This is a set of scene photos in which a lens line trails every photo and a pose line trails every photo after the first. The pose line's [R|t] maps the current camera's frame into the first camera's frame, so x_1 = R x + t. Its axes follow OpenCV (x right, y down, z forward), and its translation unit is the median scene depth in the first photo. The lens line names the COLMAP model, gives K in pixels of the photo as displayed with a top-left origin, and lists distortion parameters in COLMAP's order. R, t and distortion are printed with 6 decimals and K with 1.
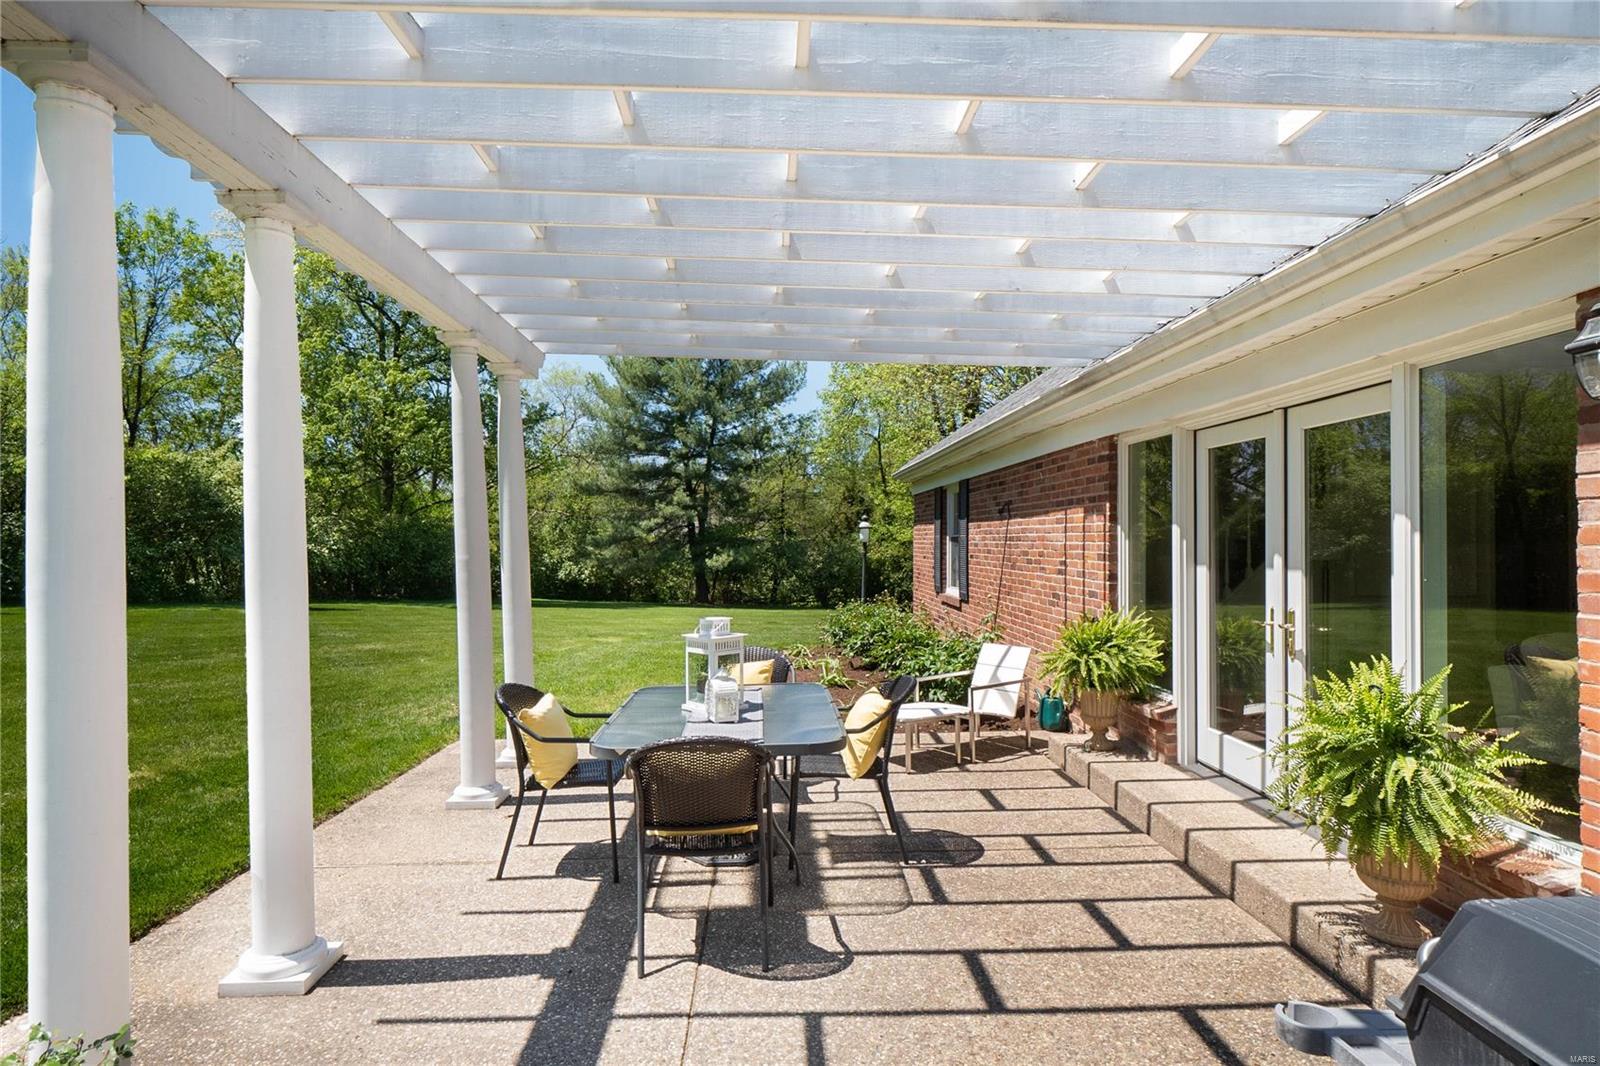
lens RADIAL K [[864.1, 0, 805.5], [0, 864.1, 535.2], [0, 0, 1]] dist [0.001731, 0.004968]
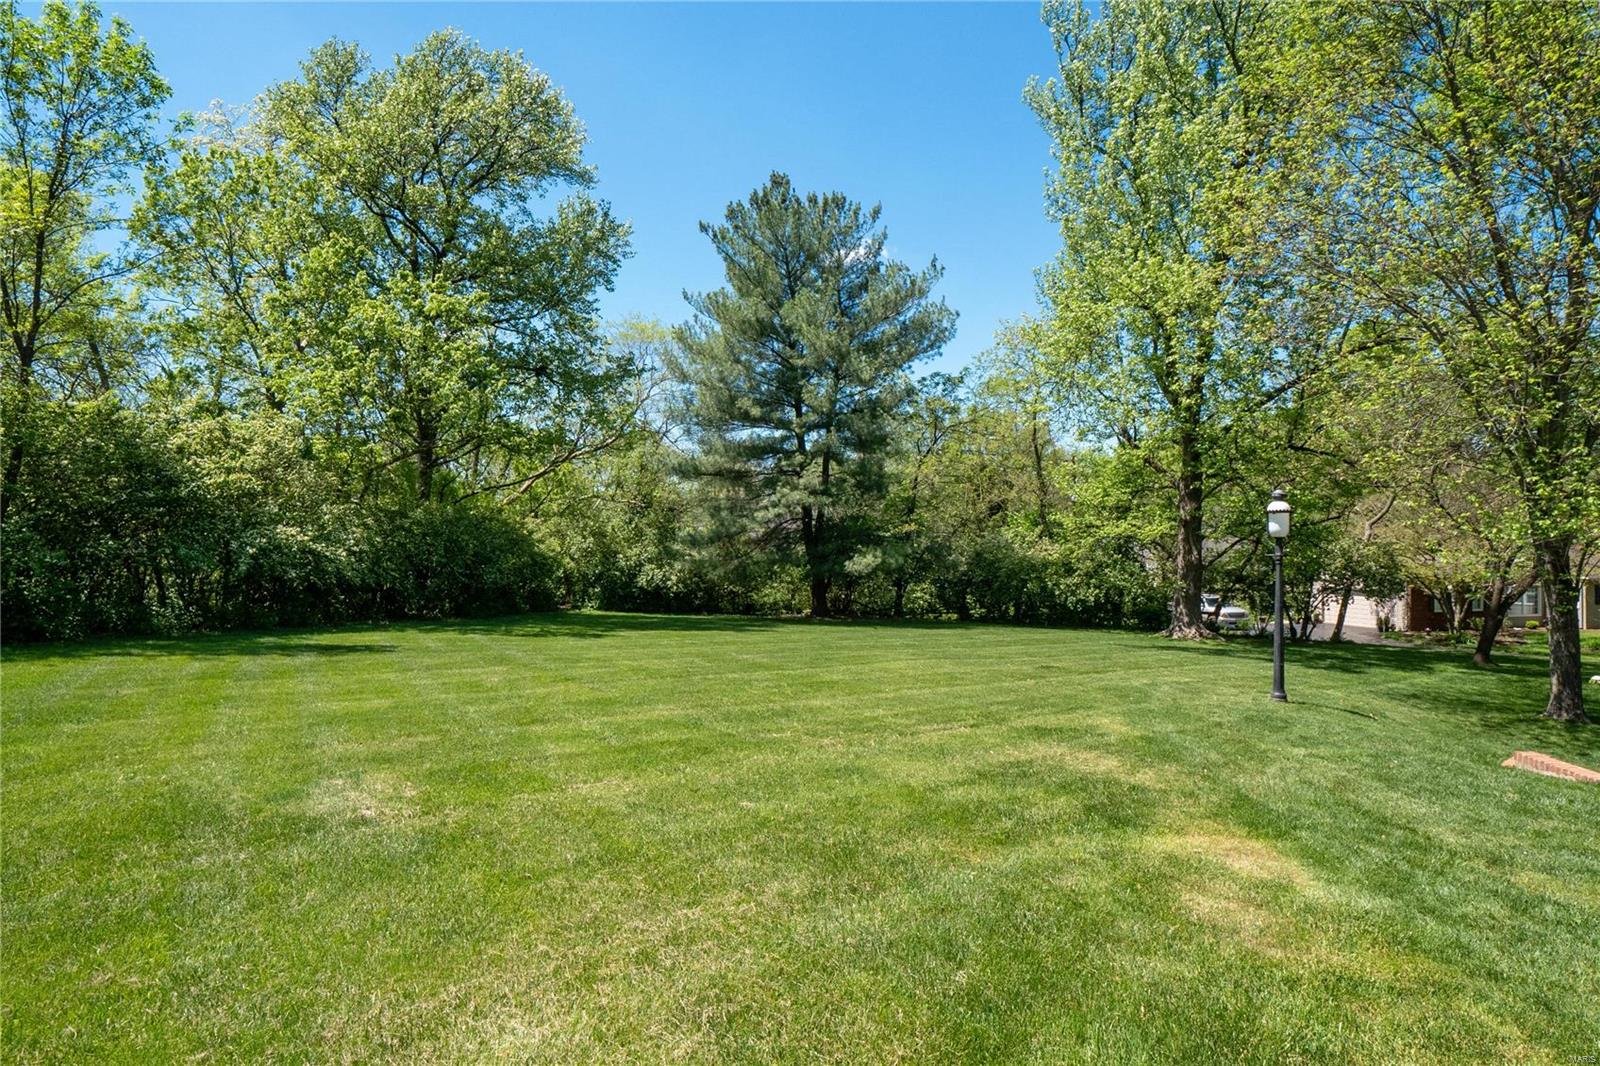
lens RADIAL K [[847.6, 0, 799.1], [0, 847.6, 540.5], [0, 0, 1]] dist [0.004121, 0.000539]
pose [[0.999858, -0.004166, -0.016350, -0.141084], [0.004332, 0.999940, 0.010099, 0.002014], [0.016307, -0.010169, 0.999815, 0.258515]]
